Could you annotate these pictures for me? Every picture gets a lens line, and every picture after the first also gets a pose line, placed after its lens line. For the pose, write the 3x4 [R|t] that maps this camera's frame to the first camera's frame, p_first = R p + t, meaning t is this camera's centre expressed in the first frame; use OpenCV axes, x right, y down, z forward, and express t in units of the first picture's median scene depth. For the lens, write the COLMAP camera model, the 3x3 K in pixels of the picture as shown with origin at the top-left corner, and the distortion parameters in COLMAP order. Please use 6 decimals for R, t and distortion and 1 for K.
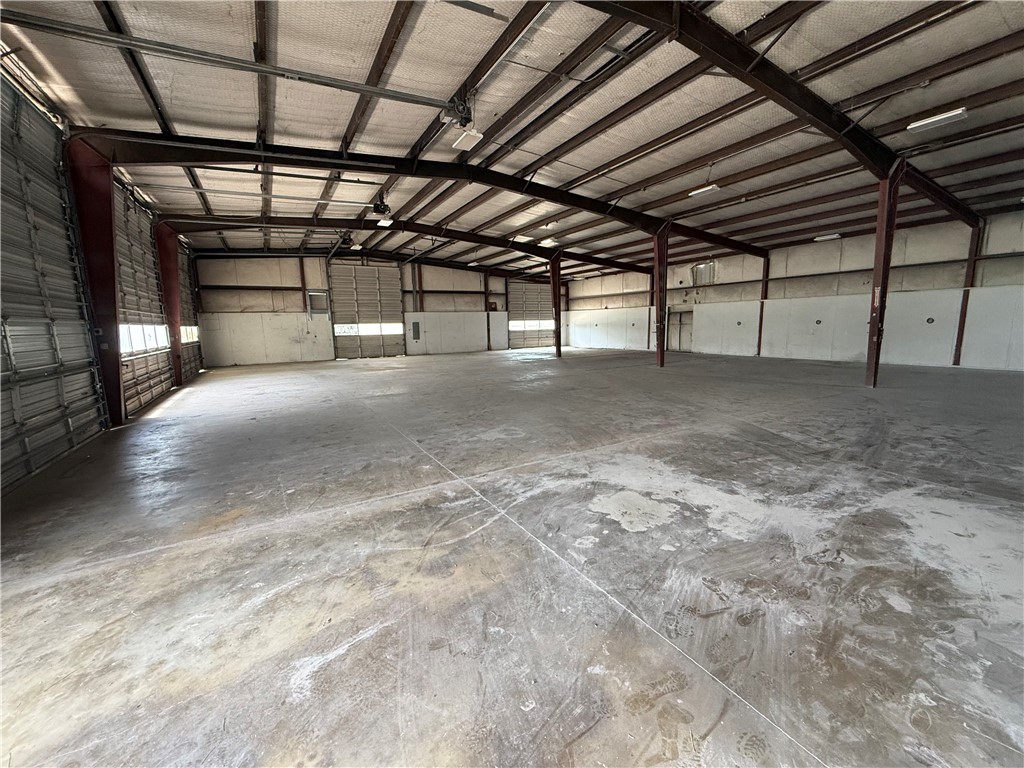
lens RADIAL K [[410.6, 0, 512.0], [0, 410.6, 384.0], [0, 0, 1]] dist [-0.000869, 0.000178]
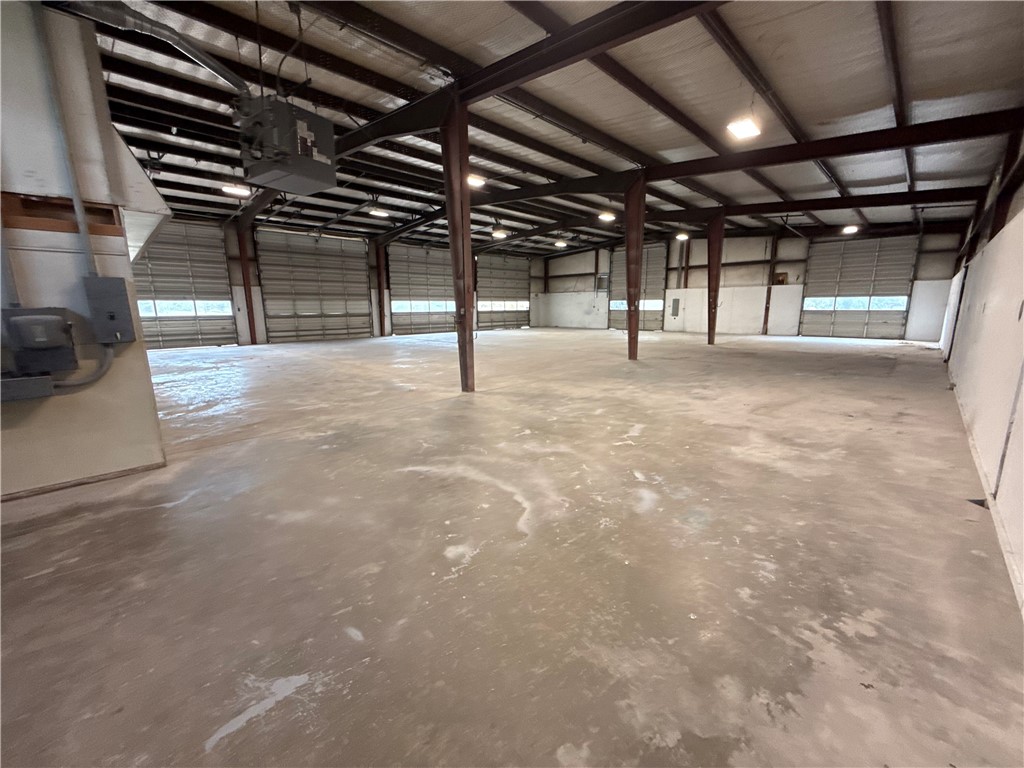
lens RADIAL K [[410.6, 0, 512.0], [0, 410.6, 384.0], [0, 0, 1]] dist [-0.000869, 0.000178]
pose [[0.252568, 0.199510, -0.946787, 0.686136], [-0.138924, 0.975850, 0.168575, -0.061658], [0.957554, 0.088954, 0.274185, 0.361581]]
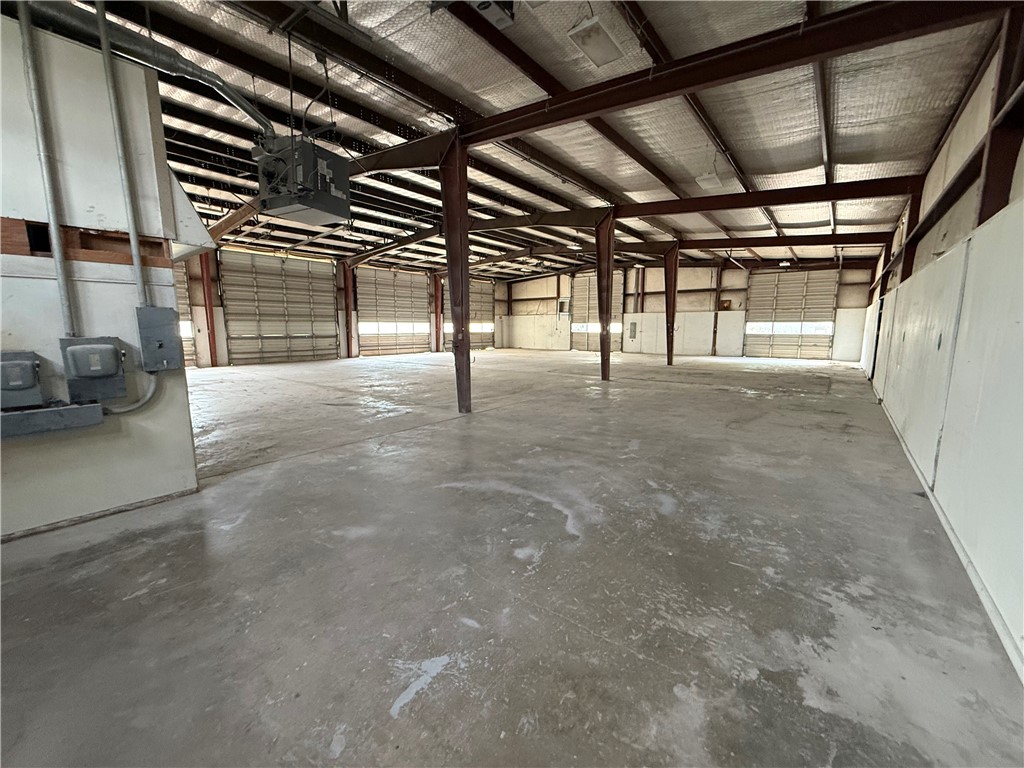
lens RADIAL K [[410.6, 0, 512.0], [0, 410.6, 384.0], [0, 0, 1]] dist [-0.000869, 0.000178]
pose [[0.357462, 0.150441, -0.921731, 0.694271], [-0.142631, 0.984157, 0.105316, -0.060726], [0.922972, 0.093822, 0.373256, 0.323572]]
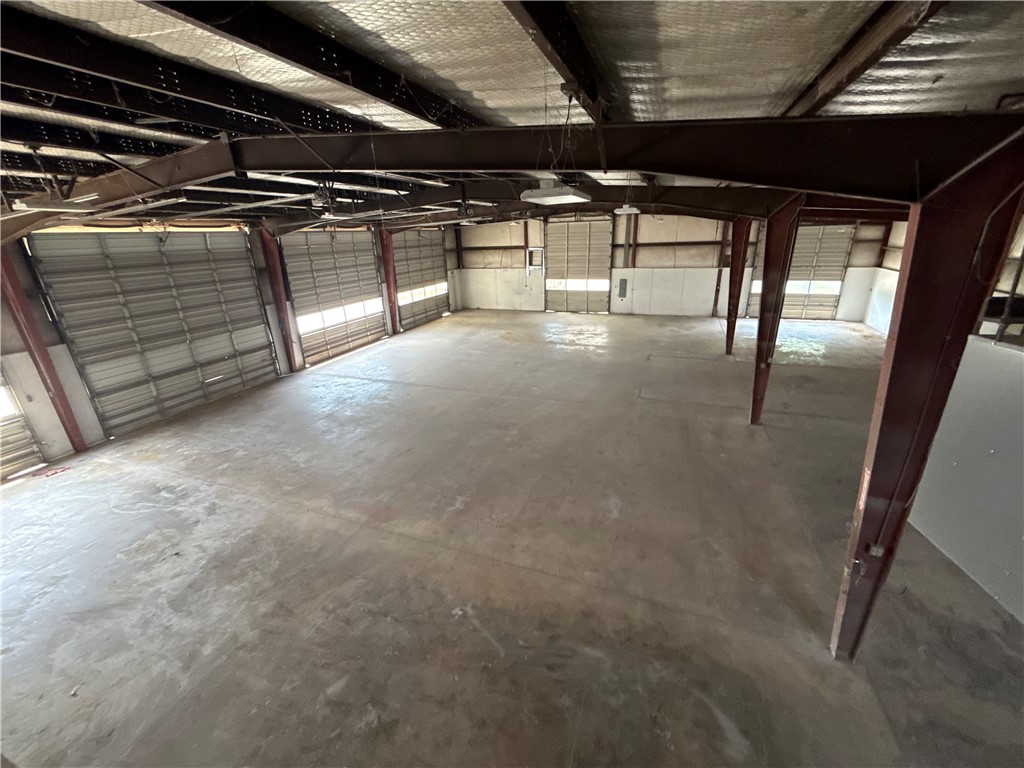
lens RADIAL K [[410.6, 0, 512.0], [0, 410.6, 384.0], [0, 0, 1]] dist [-0.000869, 0.000178]
pose [[0.623636, 0.270254, -0.733512, 0.377807], [-0.094139, 0.957473, 0.272732, -0.156882], [0.776025, -0.101033, 0.622557, 0.189334]]
